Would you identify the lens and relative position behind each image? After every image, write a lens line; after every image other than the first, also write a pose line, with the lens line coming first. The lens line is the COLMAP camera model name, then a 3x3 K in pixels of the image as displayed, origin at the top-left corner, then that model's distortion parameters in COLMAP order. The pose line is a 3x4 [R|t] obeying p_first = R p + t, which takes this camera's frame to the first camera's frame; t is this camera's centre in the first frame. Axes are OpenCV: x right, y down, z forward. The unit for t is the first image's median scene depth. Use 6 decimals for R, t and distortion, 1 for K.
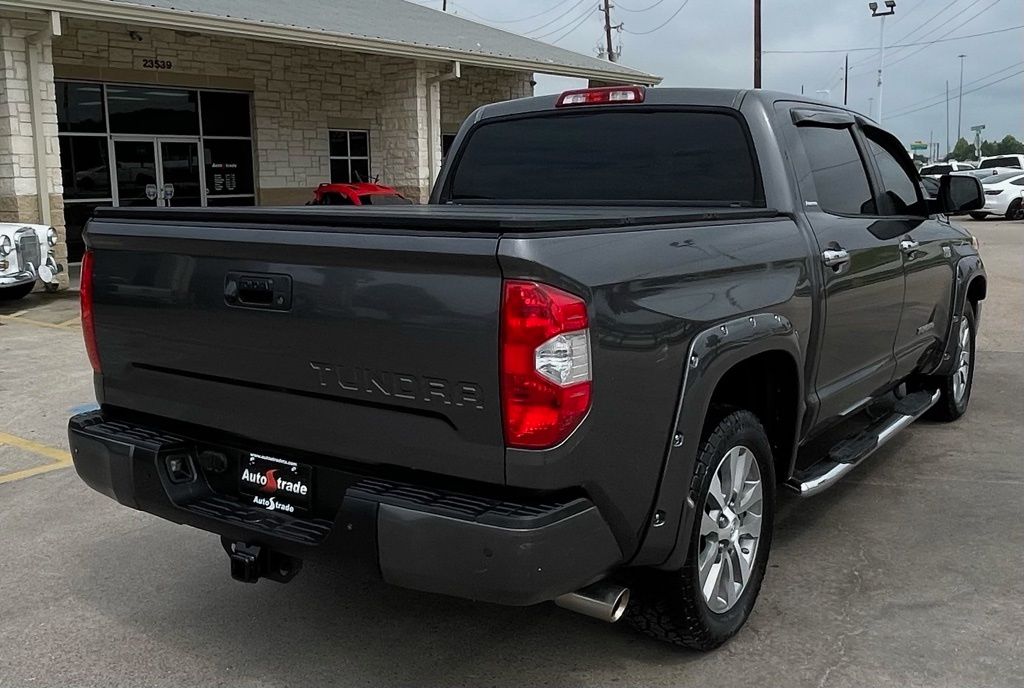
lens RADIAL K [[948.0, 0, 505.1], [0, 948.0, 335.6], [0, 0, 1]] dist [0.005947, 0.000000]
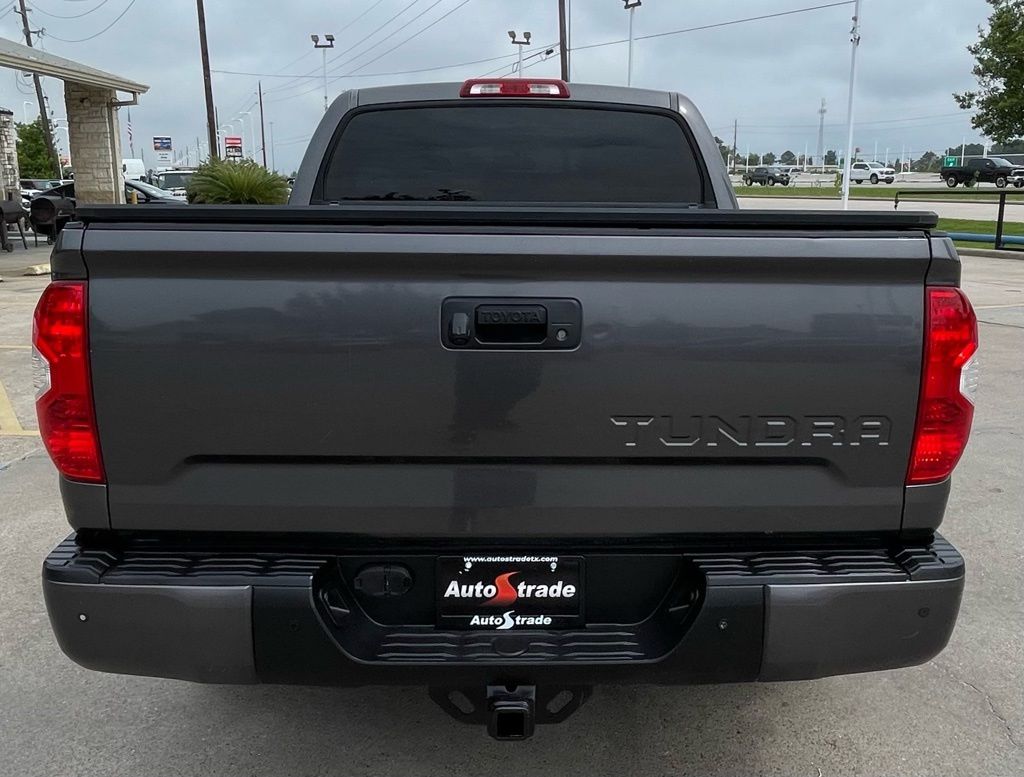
lens RADIAL K [[857.3, 0, 512.3], [0, 857.3, 368.1], [0, 0, 1]] dist [0.003190, -0.005449]
pose [[0.826588, -0.102138, 0.553462, -0.516365], [0.080670, 0.994742, 0.063093, -0.046494], [-0.556996, -0.007504, 0.830481, 0.411121]]
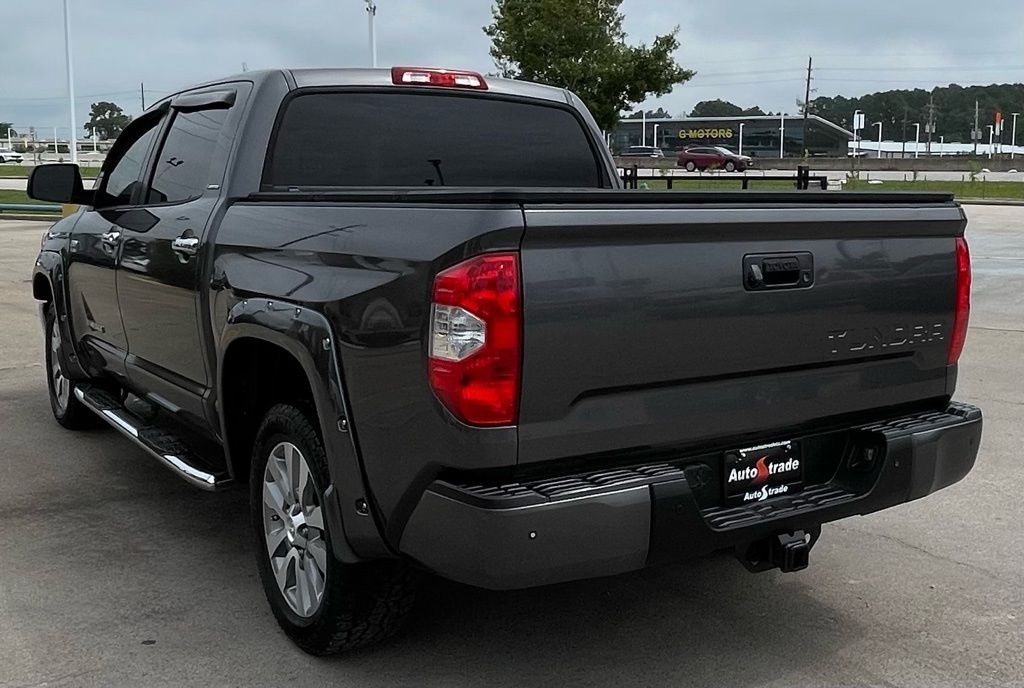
lens RADIAL K [[1072.2, 0, 518.4], [0, 1072.2, 348.2], [0, 0, 1]] dist [0.018666, 0.000000]
pose [[0.396344, -0.132507, 0.908489, -1.171809], [0.139109, 0.986773, 0.083236, -0.083671], [-0.907502, 0.093389, 0.409535, 0.679969]]
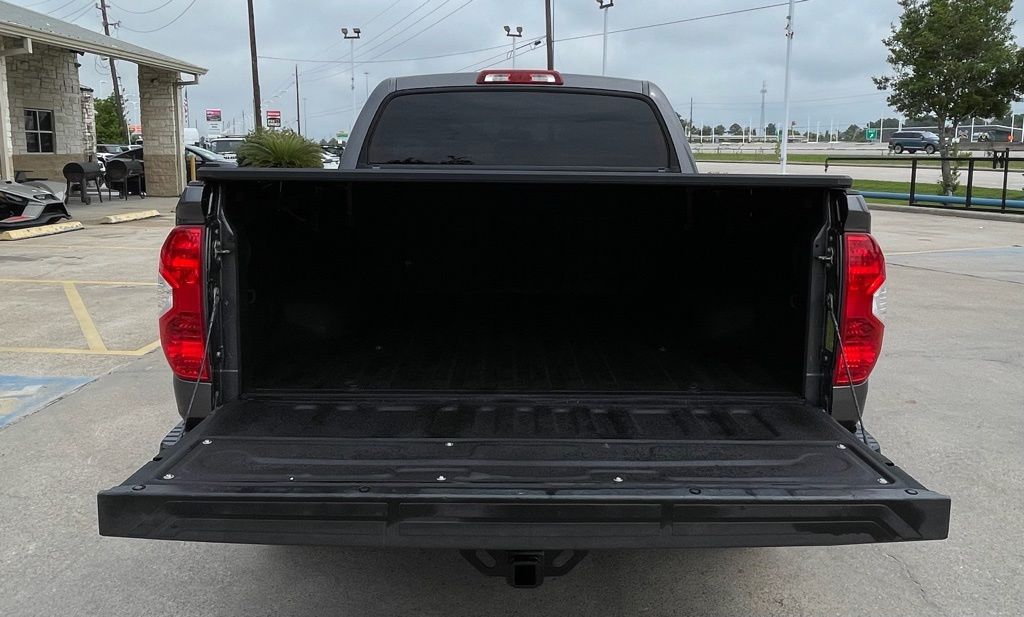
lens RADIAL K [[721.4, 0, 503.8], [0, 721.4, 261.8], [0, 0, 1]] dist [0.013732, -0.014243]
pose [[0.828094, -0.066289, 0.556656, -0.563538], [0.076431, 0.997062, 0.005034, -0.042574], [-0.555354, 0.038377, 0.830728, 0.375933]]
